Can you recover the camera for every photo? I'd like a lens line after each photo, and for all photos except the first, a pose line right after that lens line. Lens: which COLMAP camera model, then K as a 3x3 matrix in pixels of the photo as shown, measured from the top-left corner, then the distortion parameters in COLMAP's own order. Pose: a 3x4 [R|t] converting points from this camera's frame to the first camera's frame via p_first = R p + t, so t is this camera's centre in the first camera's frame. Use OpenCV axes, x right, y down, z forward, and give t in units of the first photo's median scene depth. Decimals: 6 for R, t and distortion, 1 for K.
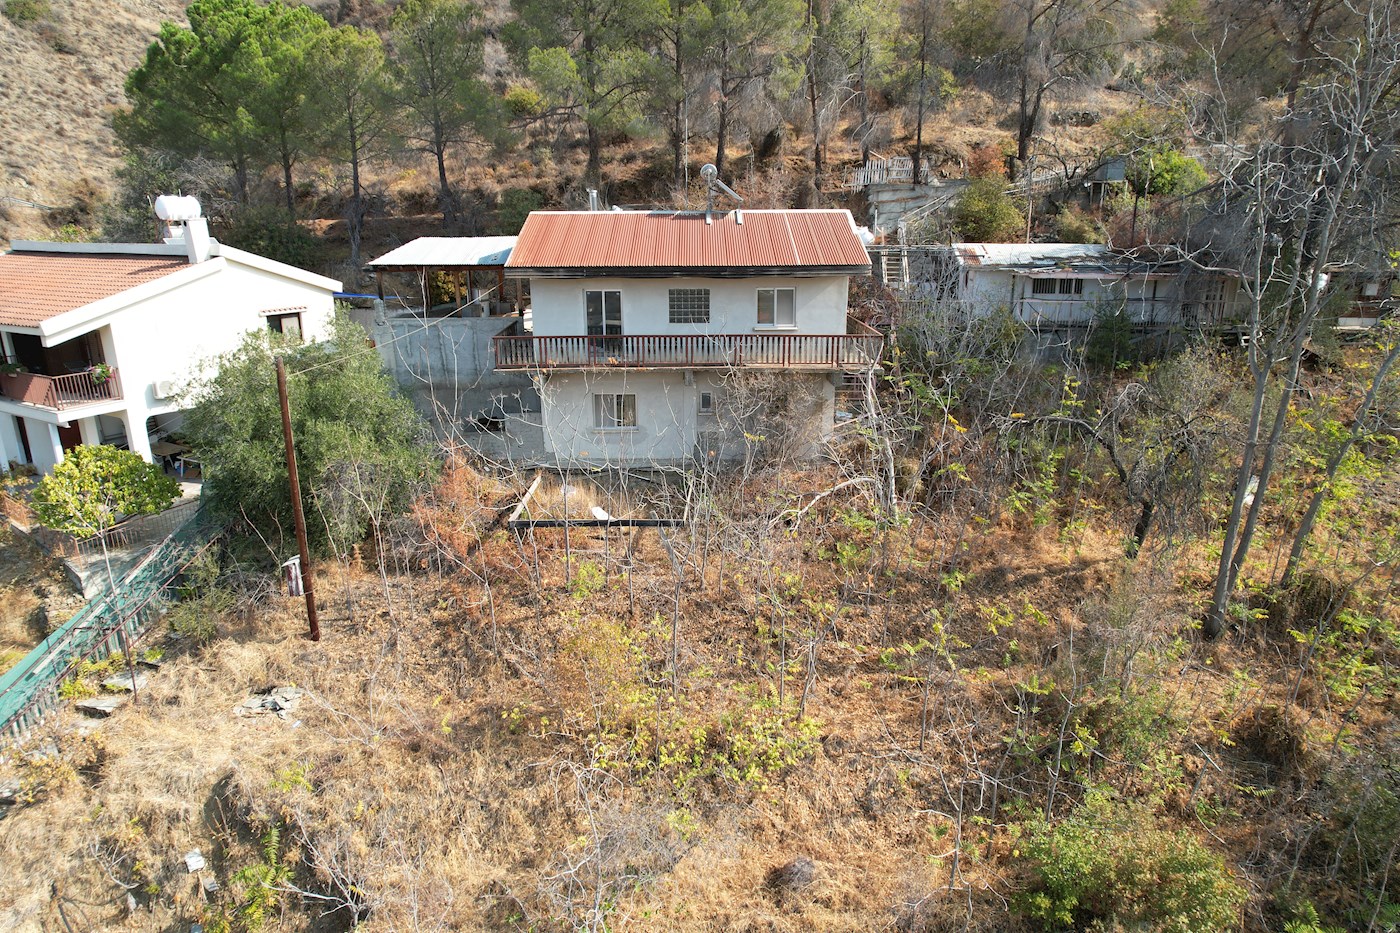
lens RADIAL K [[883.4, 0, 706.1], [0, 883.4, 465.8], [0, 0, 1]] dist [-0.054686, 0.025102]
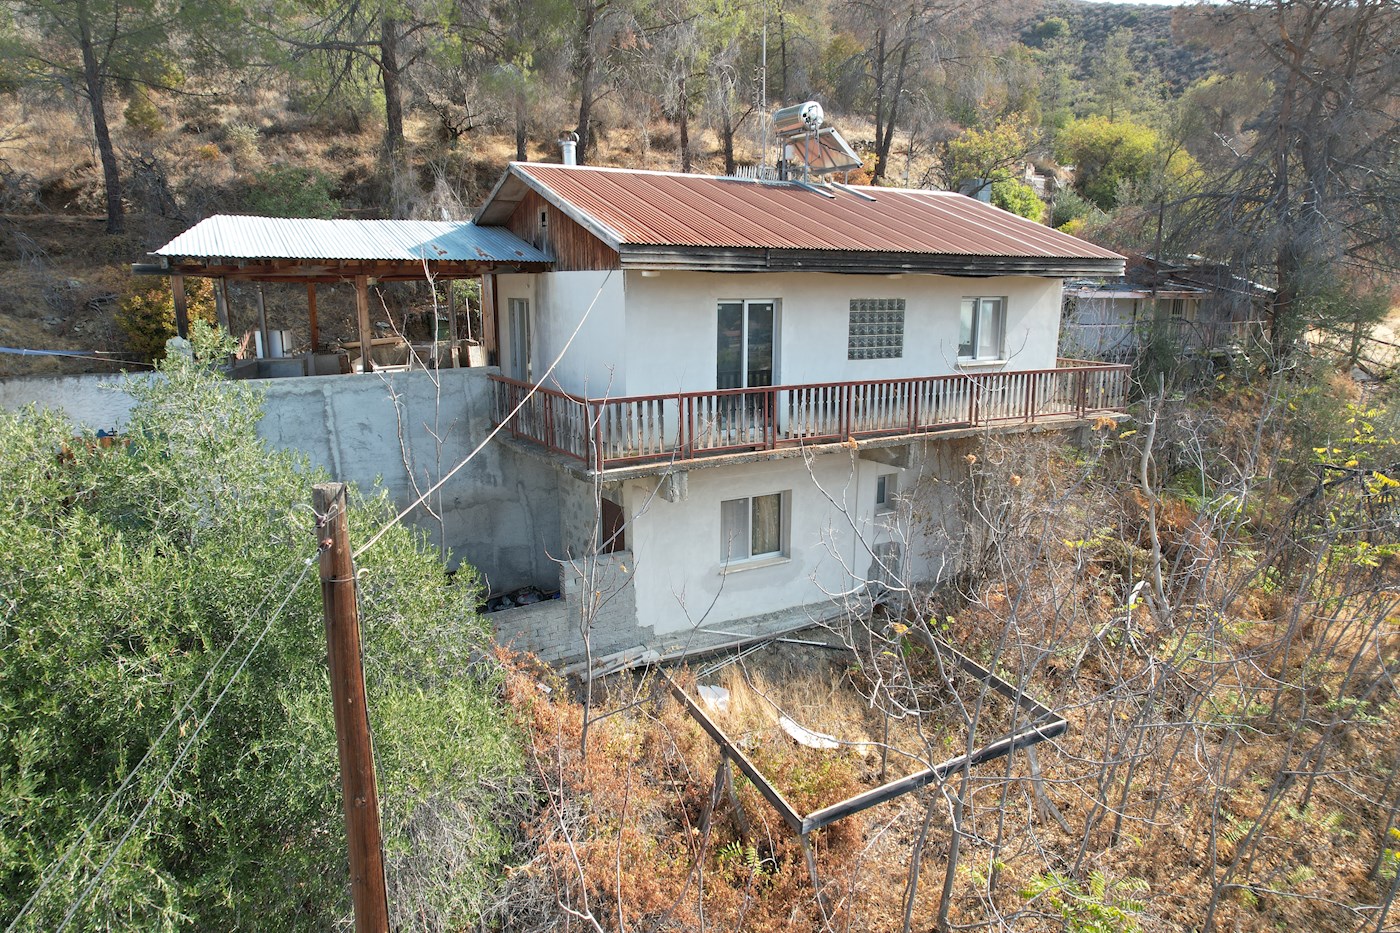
lens RADIAL K [[883.4, 0, 710.0], [0, 883.4, 474.4], [0, 0, 1]] dist [-0.054686, 0.025102]
pose [[0.875526, -0.096105, 0.473517, -0.391970], [0.129857, 0.990765, -0.039017, -0.079827], [-0.465394, 0.095650, 0.879920, 0.559454]]
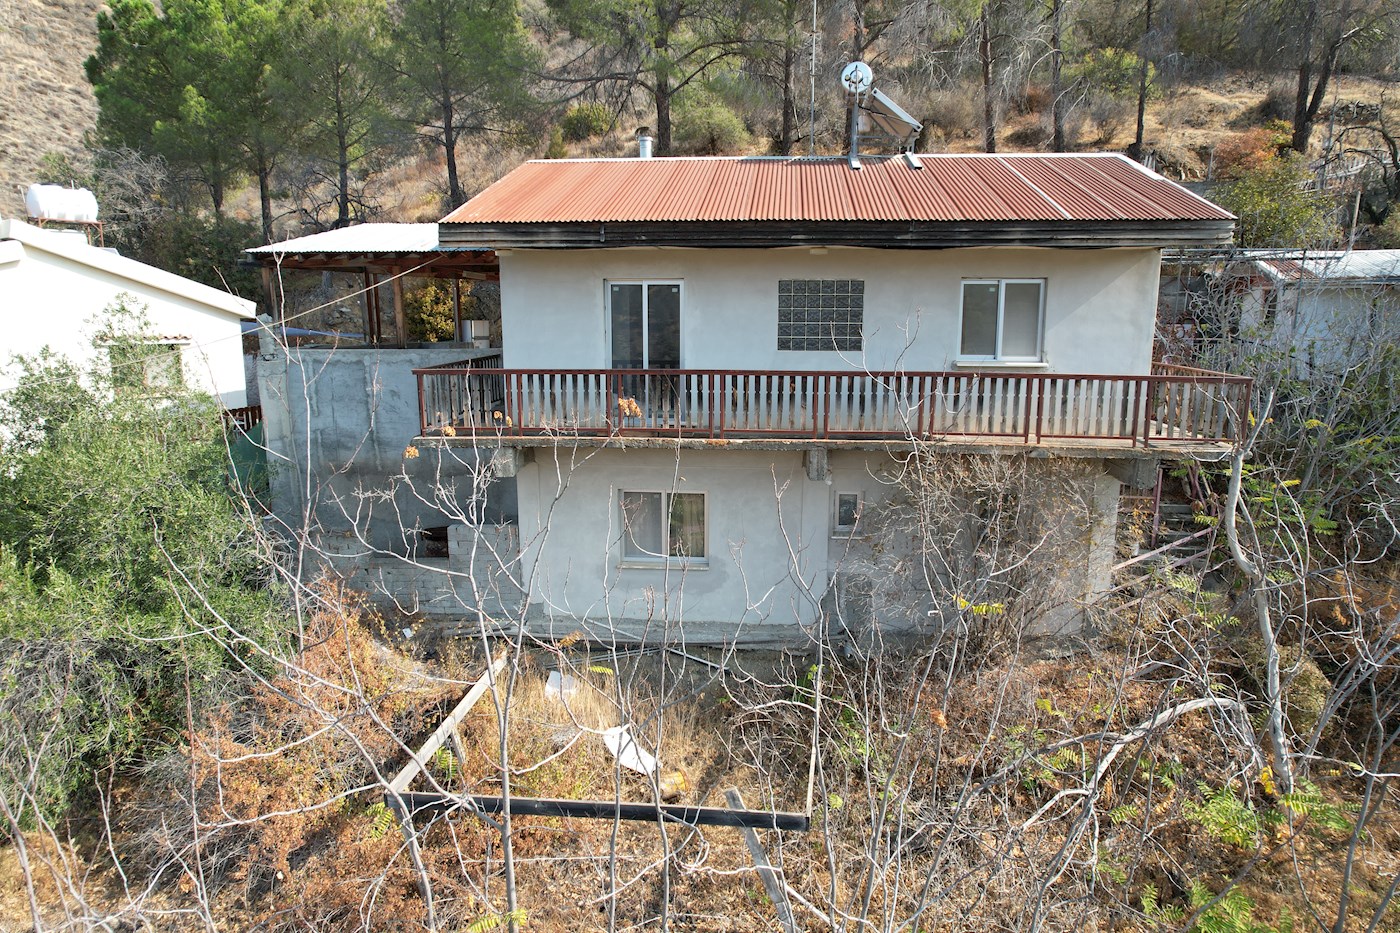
lens RADIAL K [[883.4, 0, 705.2], [0, 883.4, 469.3], [0, 0, 1]] dist [-0.054686, 0.025102]
pose [[0.994787, 0.022523, -0.099459, -0.031971], [-0.032219, 0.994764, -0.096987, -0.048253], [0.096753, 0.099686, 0.990304, 0.524887]]
